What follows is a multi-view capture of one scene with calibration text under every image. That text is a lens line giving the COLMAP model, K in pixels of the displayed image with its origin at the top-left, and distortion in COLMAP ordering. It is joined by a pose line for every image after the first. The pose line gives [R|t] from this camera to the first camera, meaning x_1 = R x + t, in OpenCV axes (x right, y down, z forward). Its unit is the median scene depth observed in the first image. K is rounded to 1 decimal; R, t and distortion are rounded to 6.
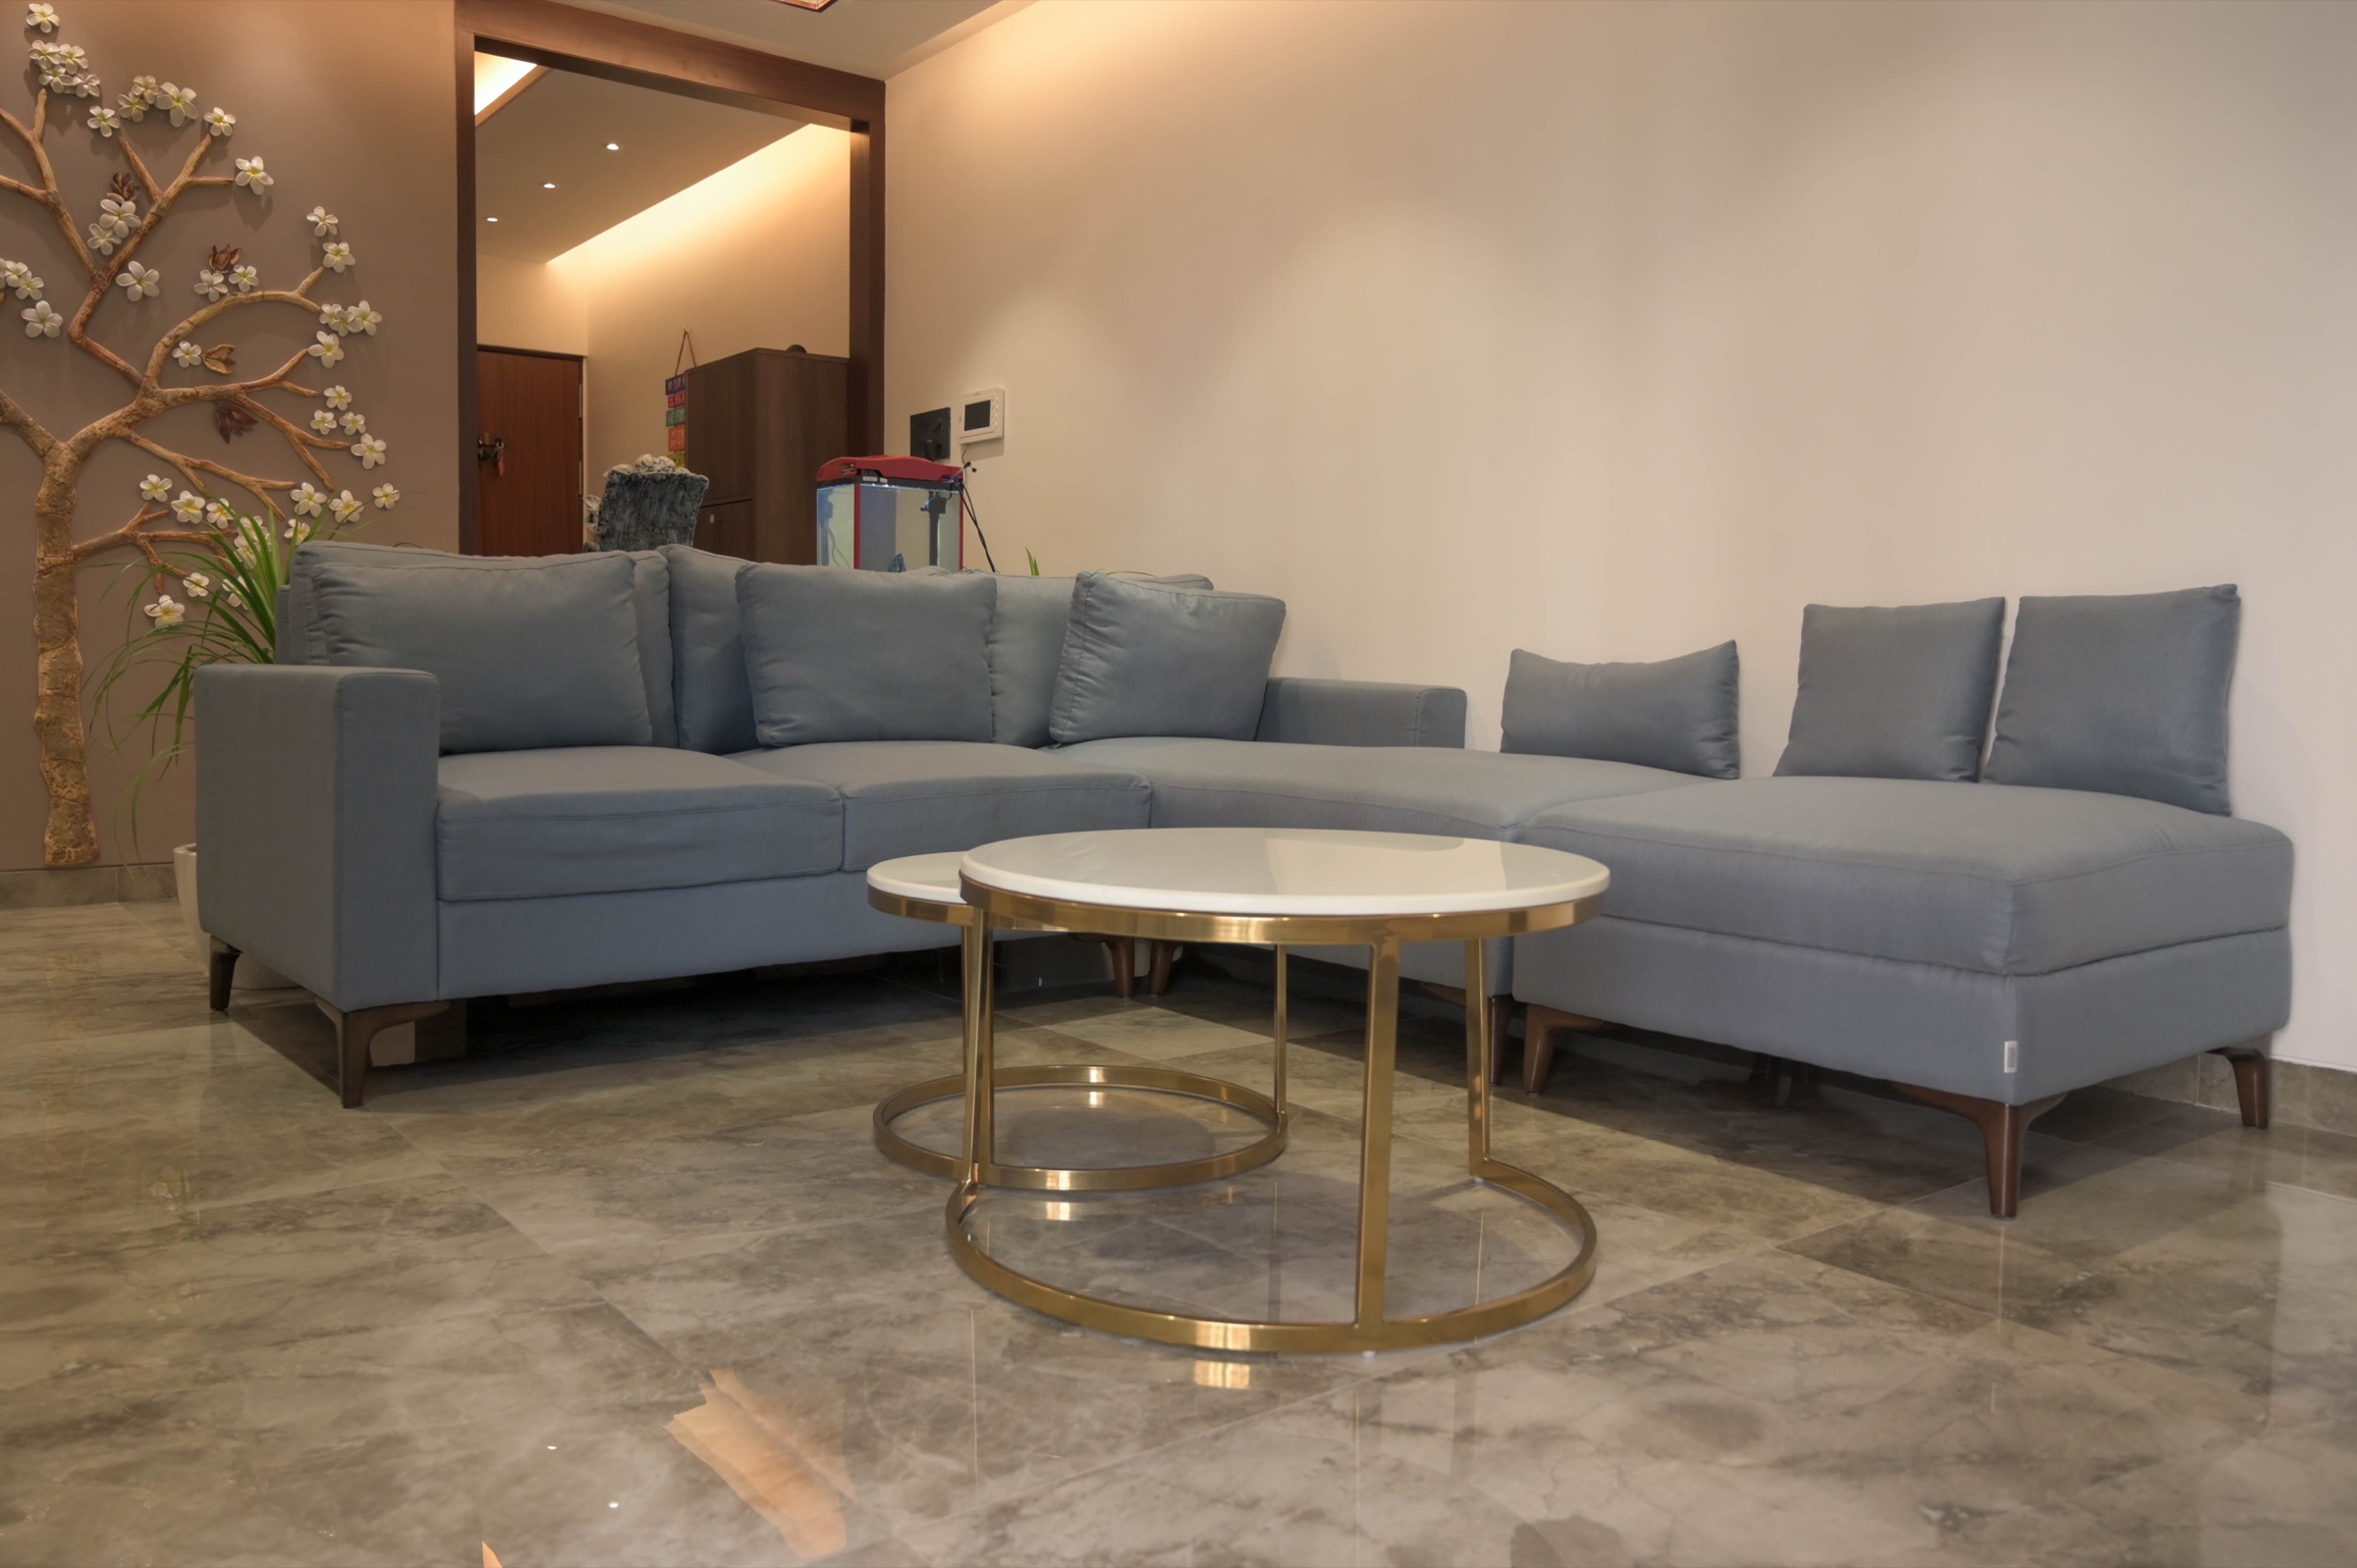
lens RADIAL K [[1652.6, 0, 1179.2], [0, 1652.6, 745.4], [0, 0, 1]] dist [0.001559, 0.002883]
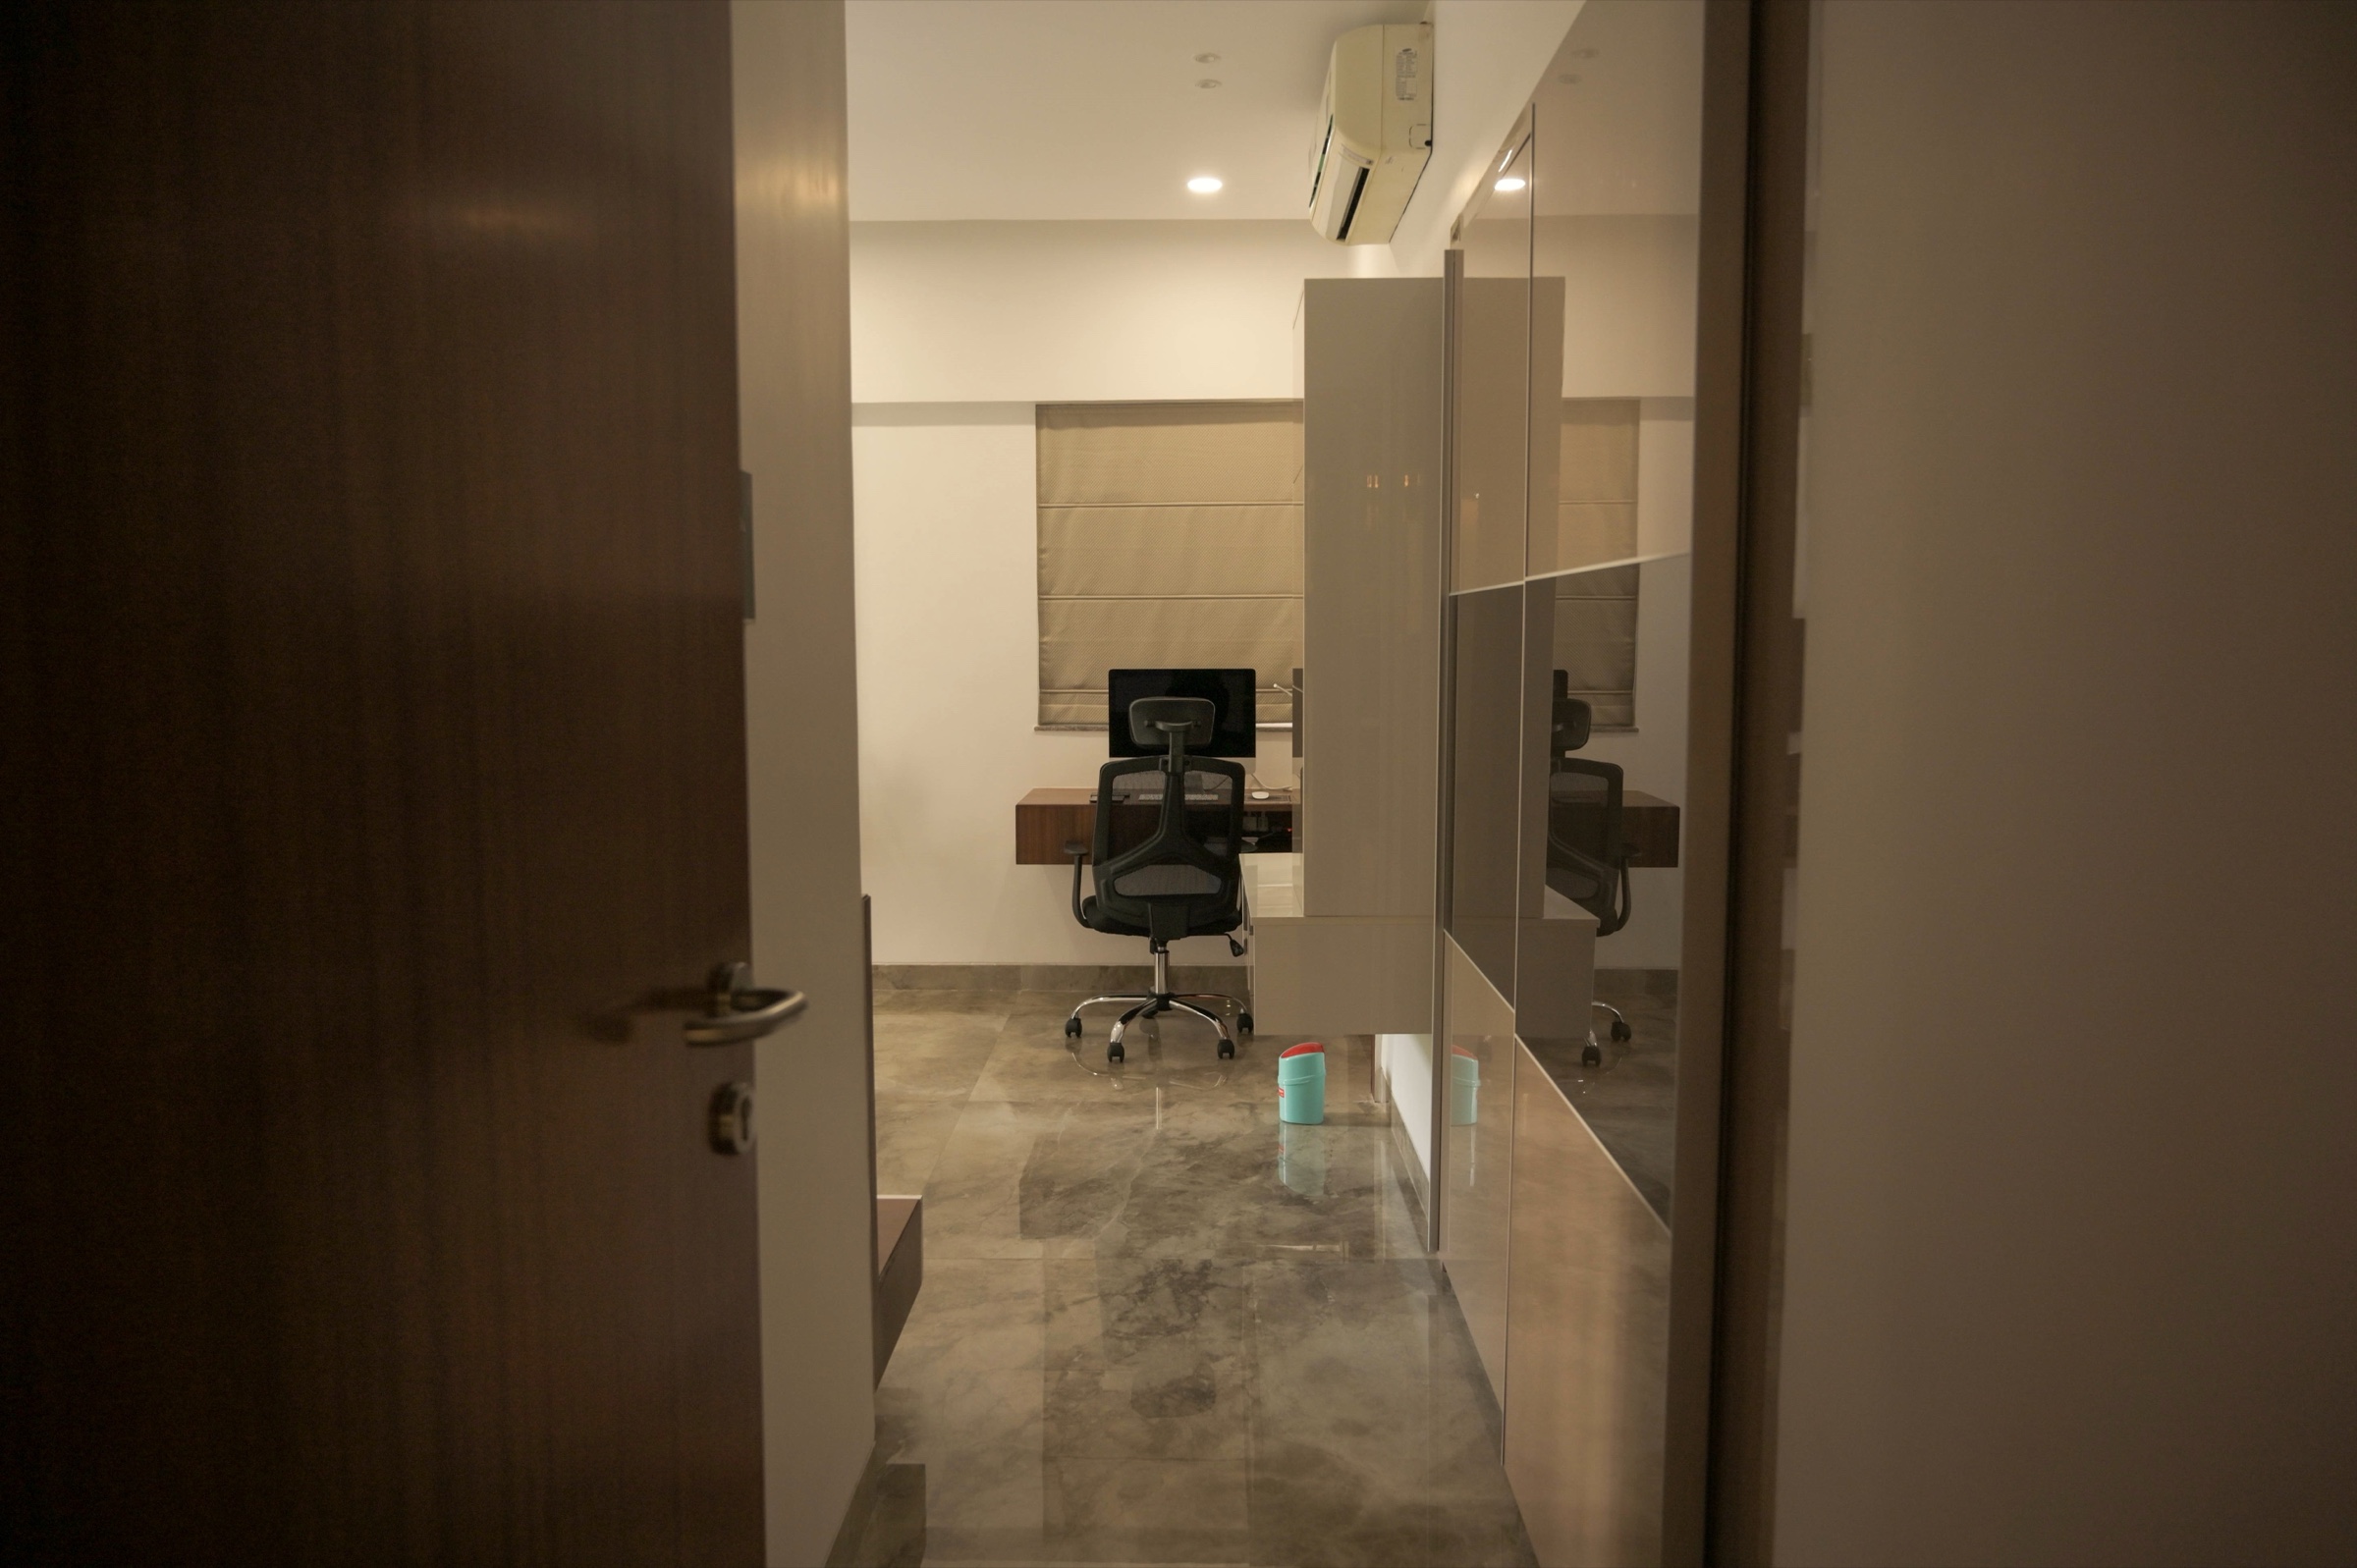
lens RADIAL K [[1652.6, 0, 1179.2], [0, 1652.6, 745.4], [0, 0, 1]] dist [0.001559, 0.002883]
pose [[0.642211, -0.074671, 0.762882, -1.815116], [0.043285, 0.997189, 0.061167, -0.404849], [-0.765305, -0.006261, 0.643638, -0.304021]]
